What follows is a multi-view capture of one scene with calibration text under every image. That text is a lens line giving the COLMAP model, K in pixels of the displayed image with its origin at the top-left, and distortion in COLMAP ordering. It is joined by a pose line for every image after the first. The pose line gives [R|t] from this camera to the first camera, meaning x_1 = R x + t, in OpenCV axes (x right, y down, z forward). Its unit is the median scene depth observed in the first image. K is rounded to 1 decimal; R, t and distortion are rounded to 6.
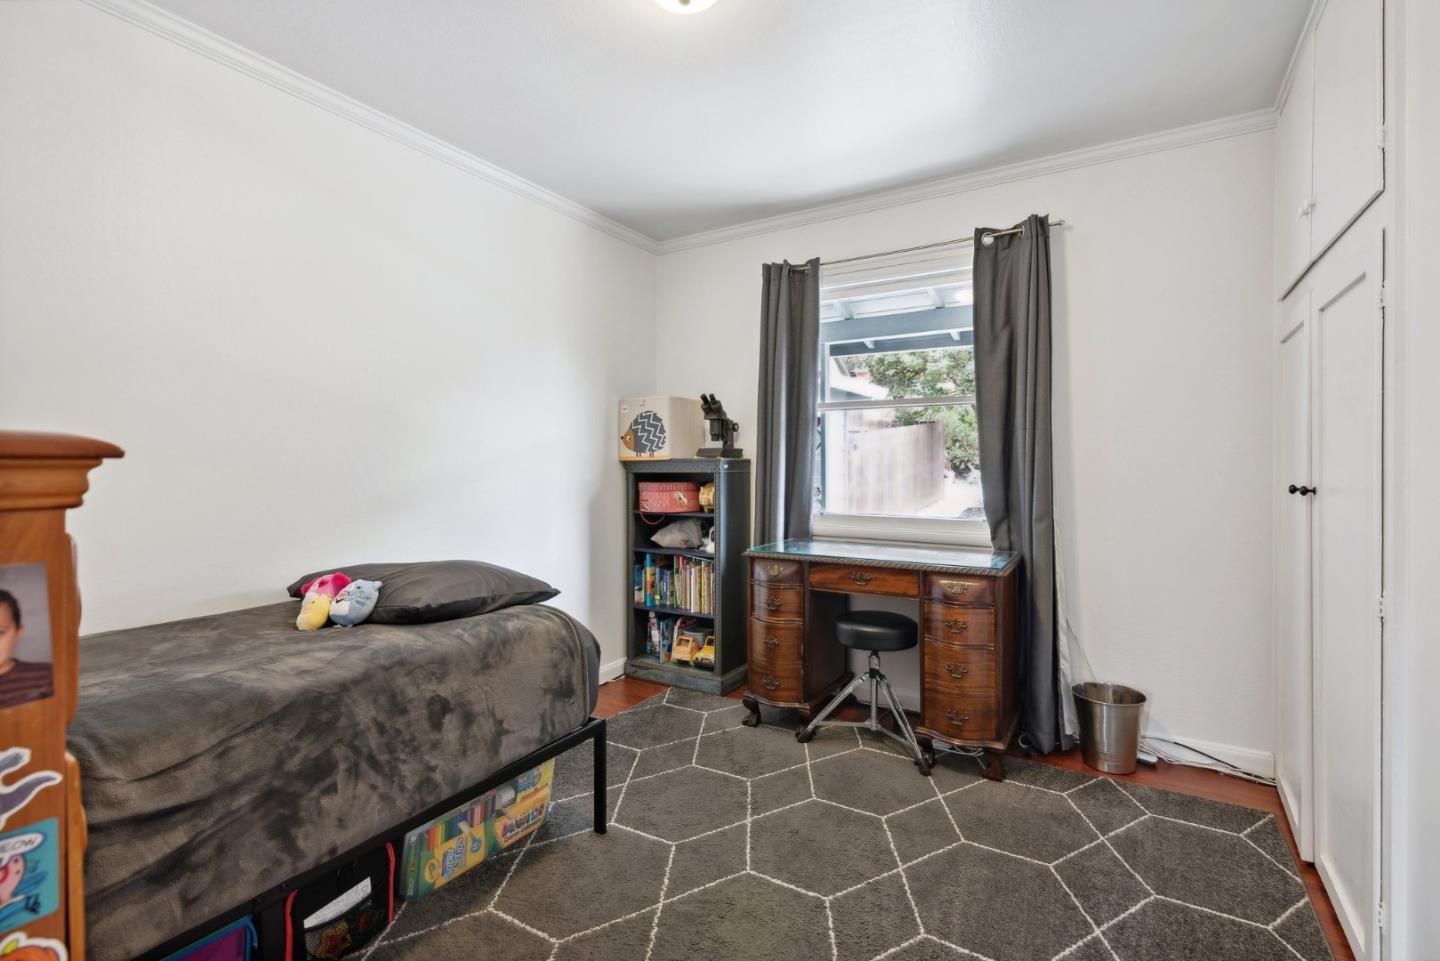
lens RADIAL K [[650.0, 0, 716.8], [0, 650.0, 477.5], [0, 0, 1]] dist [0.005489, -0.000228]
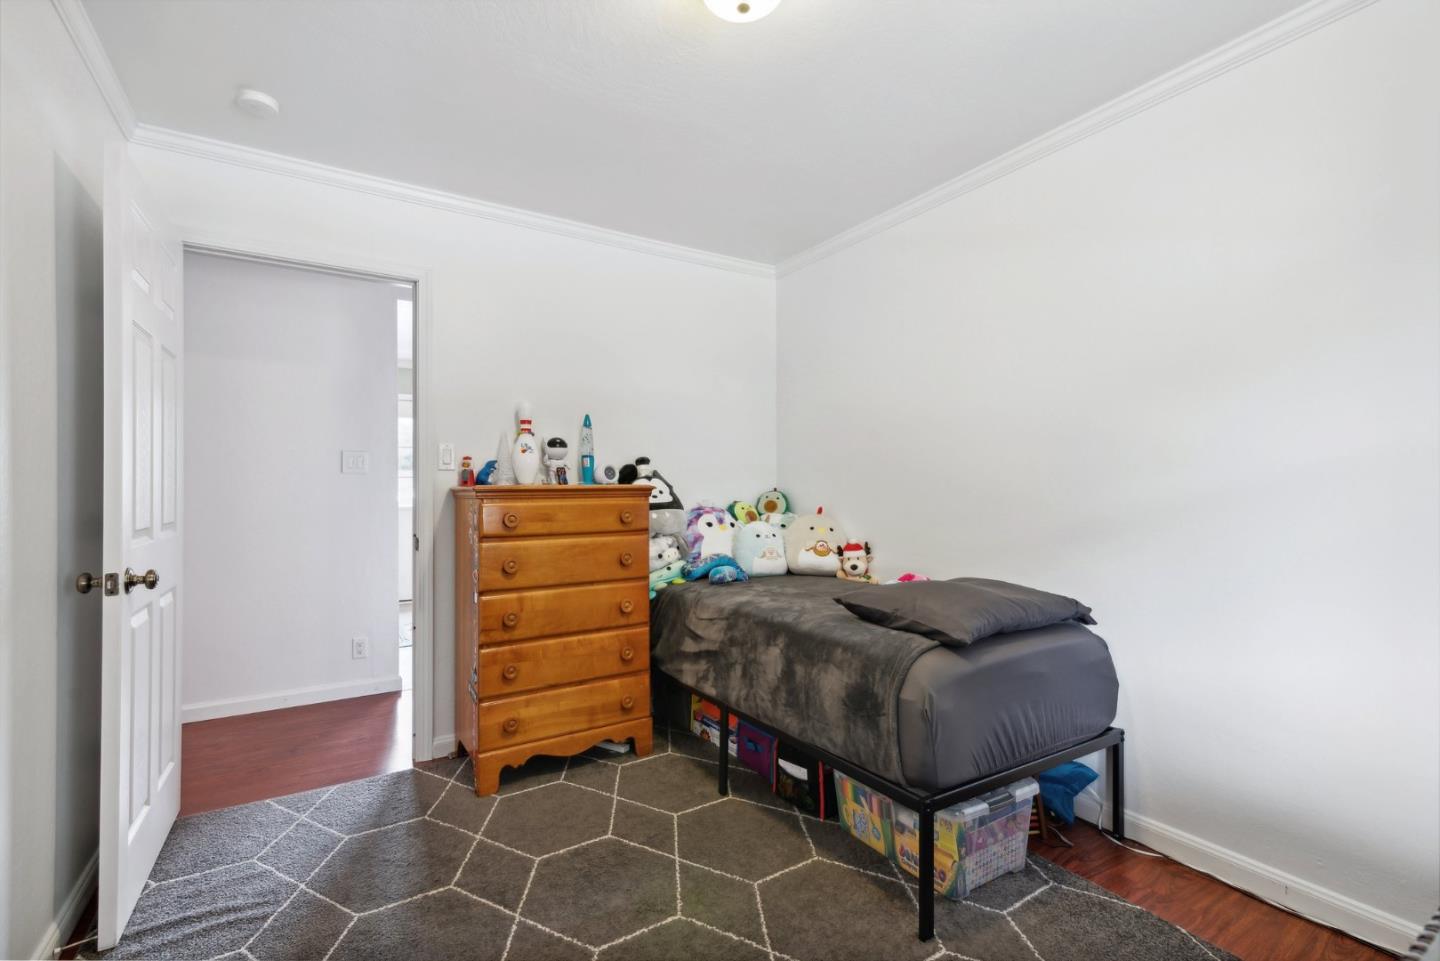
lens RADIAL K [[650.0, 0, 716.4], [0, 650.0, 481.5], [0, 0, 1]] dist [0.005489, -0.000228]
pose [[-0.445871, -0.004177, -0.895088, 0.772698], [-0.003031, 0.999990, -0.003157, -0.030223], [0.895092, 0.001306, -0.445879, 1.292637]]
